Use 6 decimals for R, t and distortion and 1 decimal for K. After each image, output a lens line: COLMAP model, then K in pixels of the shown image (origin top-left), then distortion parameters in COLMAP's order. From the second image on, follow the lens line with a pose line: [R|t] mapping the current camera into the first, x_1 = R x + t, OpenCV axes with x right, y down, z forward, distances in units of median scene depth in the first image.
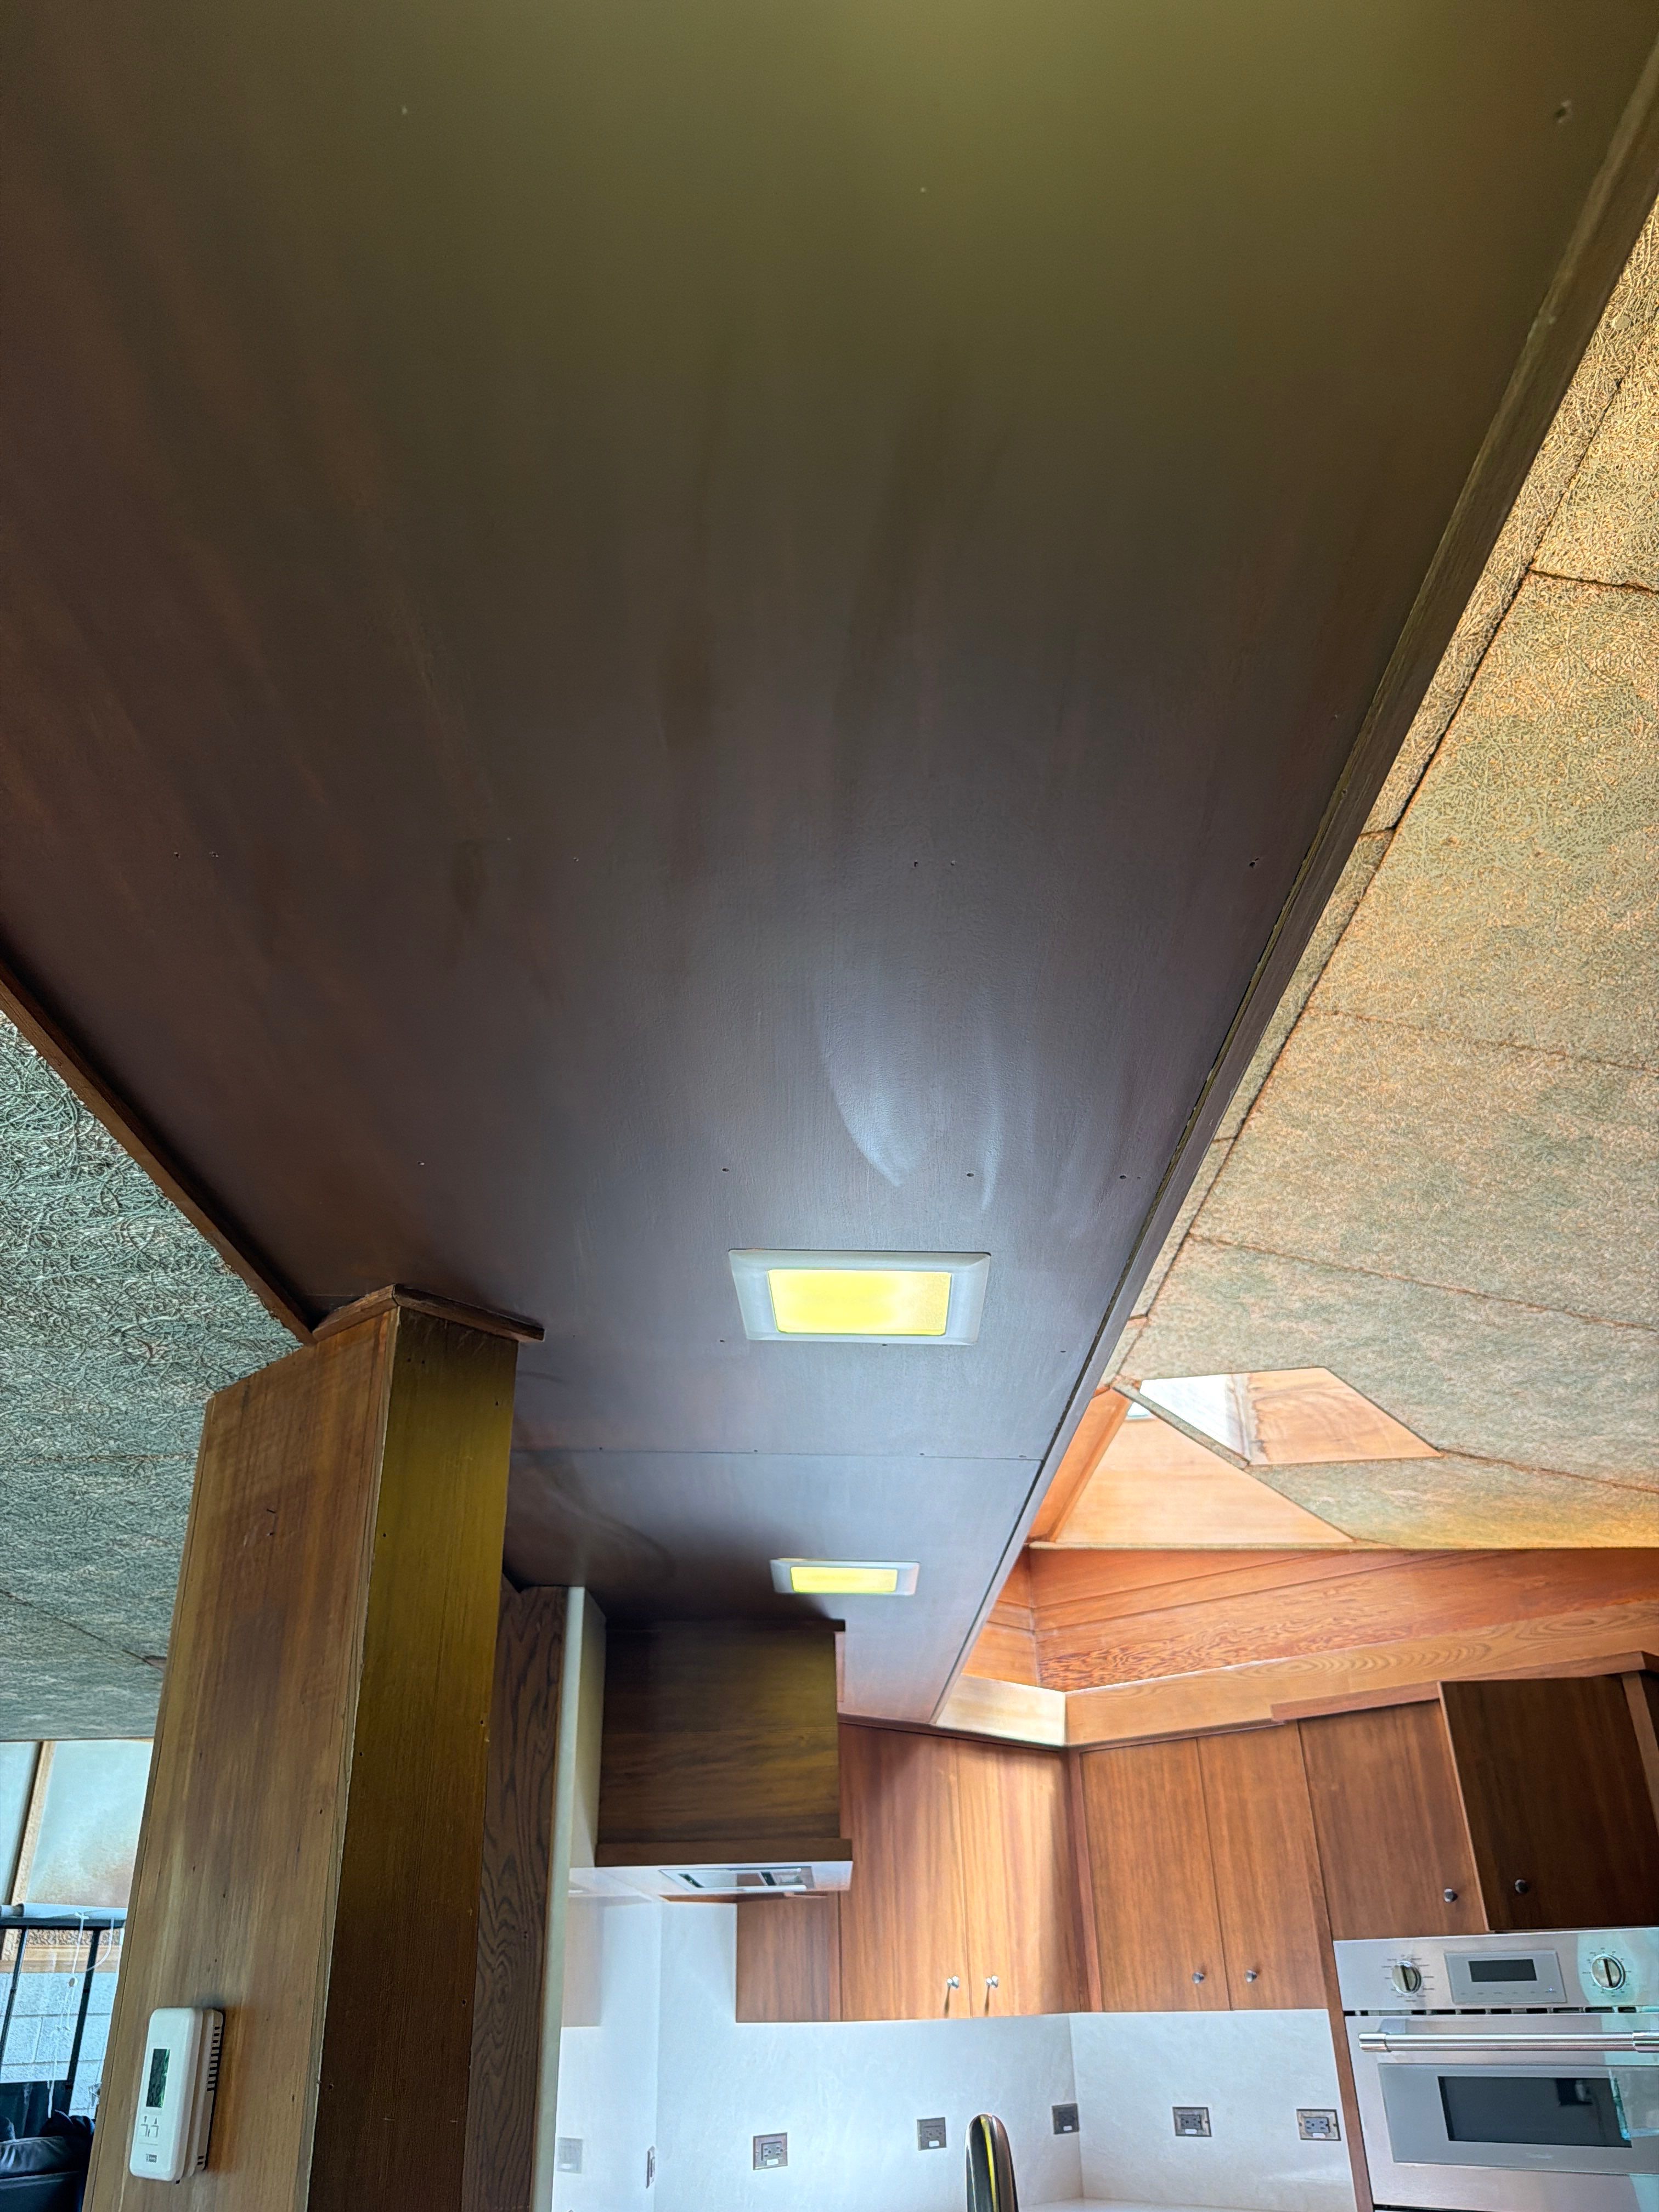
lens RADIAL K [[1606.4, 0, 844.3], [0, 1606.4, 1173.2], [0, 0, 1]] dist [0.005219, -0.004180]
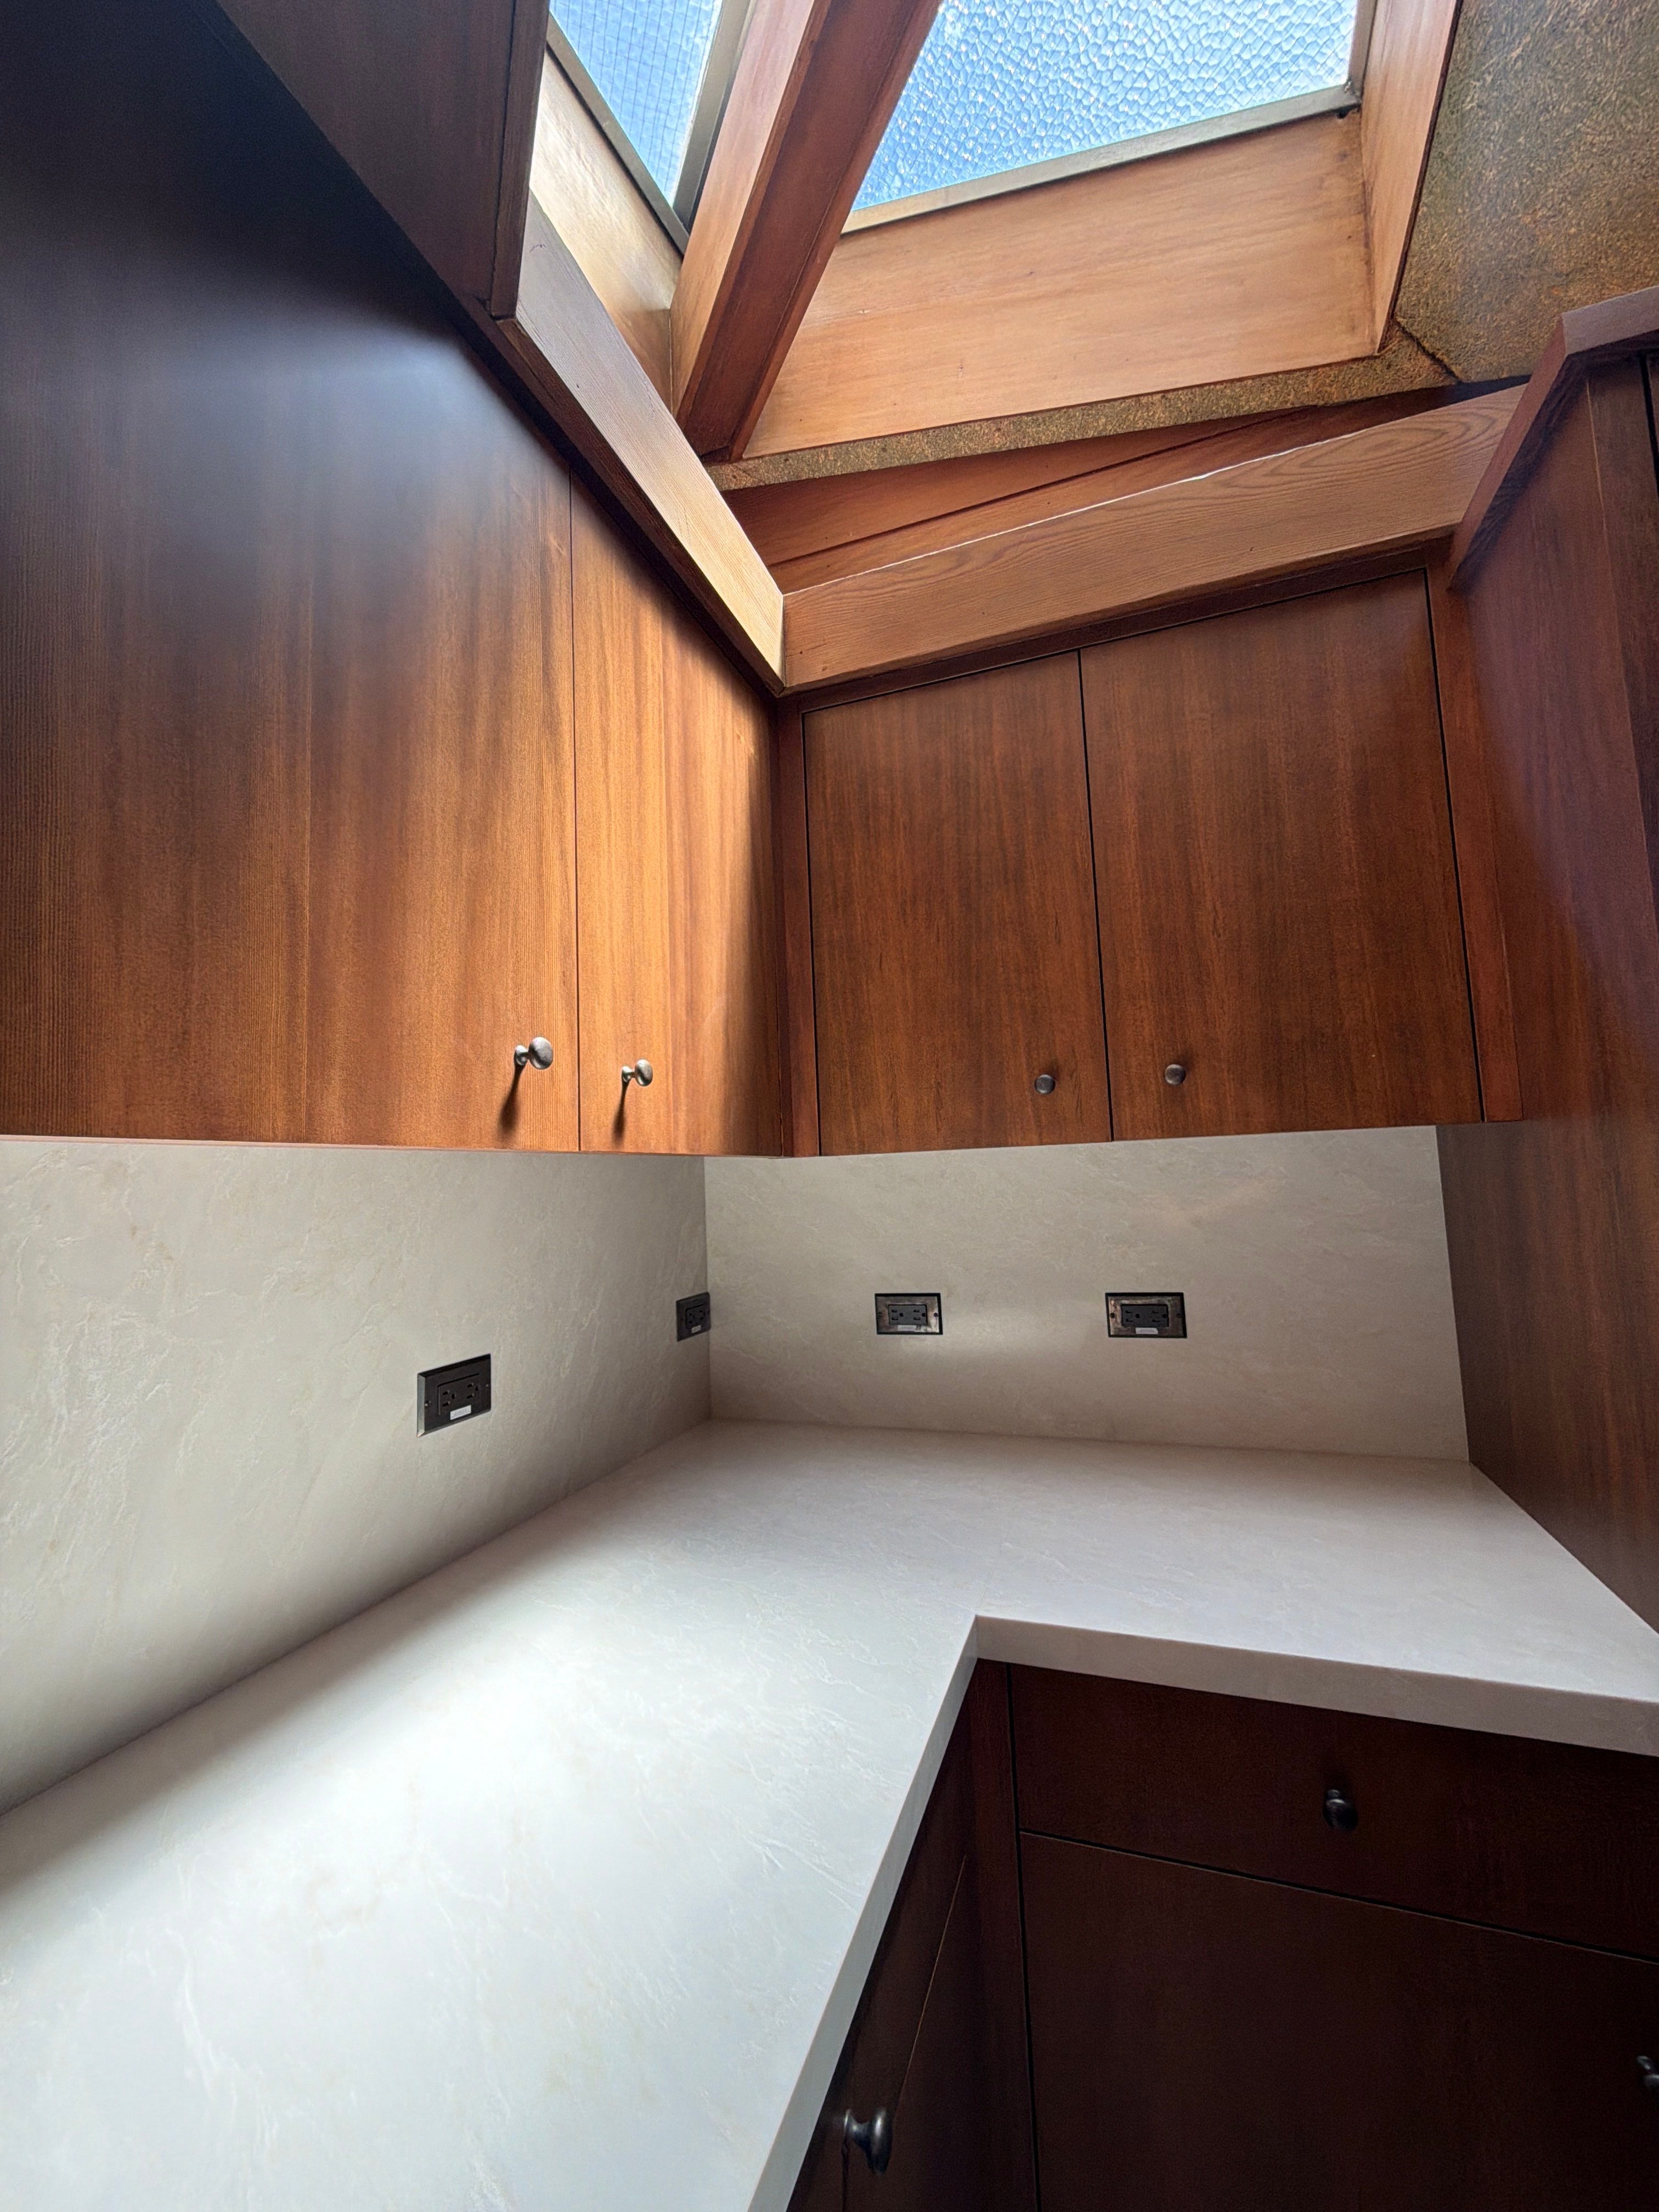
lens RADIAL K [[878.9, 0, 843.2], [0, 878.9, 1107.8], [0, 0, 1]] dist [-0.001142, -0.000144]
pose [[0.908790, 0.021565, 0.416696, 0.048835], [-0.172249, 0.928986, 0.327589, 0.426829], [-0.380040, -0.369485, 0.847968, 0.786853]]
